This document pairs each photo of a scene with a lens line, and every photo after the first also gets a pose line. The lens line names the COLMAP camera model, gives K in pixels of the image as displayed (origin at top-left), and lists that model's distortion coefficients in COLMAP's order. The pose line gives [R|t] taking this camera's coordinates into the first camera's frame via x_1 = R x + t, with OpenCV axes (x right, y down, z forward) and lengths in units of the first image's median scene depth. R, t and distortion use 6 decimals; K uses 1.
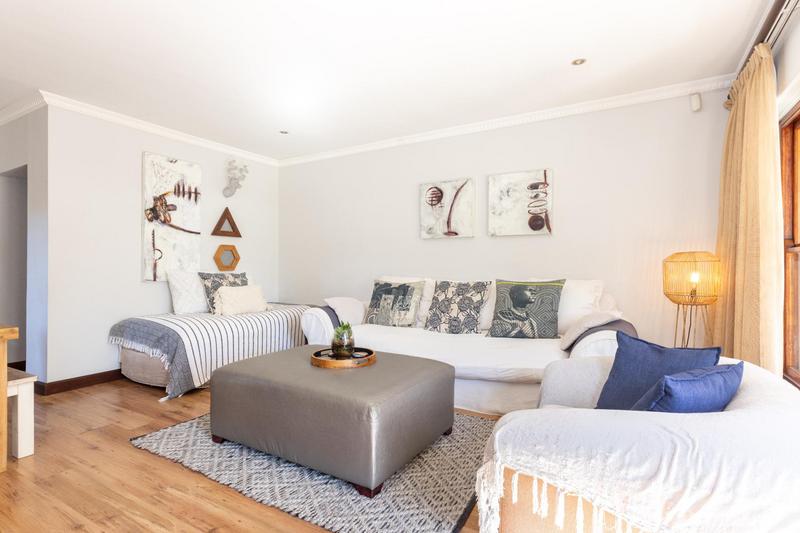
lens RADIAL K [[407.9, 0, 400.0], [0, 407.9, 266.5], [0, 0, 1]] dist [0.002330, 0.000167]
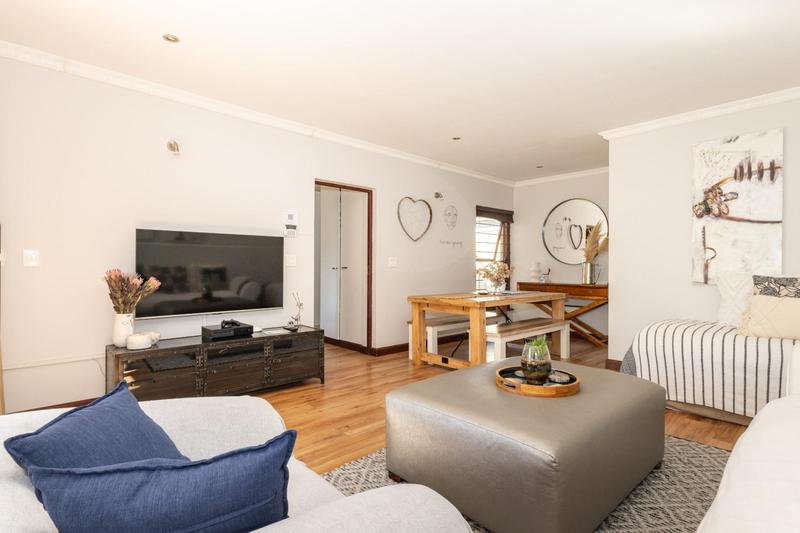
lens RADIAL K [[407.9, 0, 400.0], [0, 407.9, 266.5], [0, 0, 1]] dist [0.002330, 0.000167]
pose [[-0.285836, -0.005066, -0.958265, 0.431307], [-0.001452, 0.999987, -0.004854, 0.003178], [0.958277, 0.000004, -0.285840, 0.599112]]
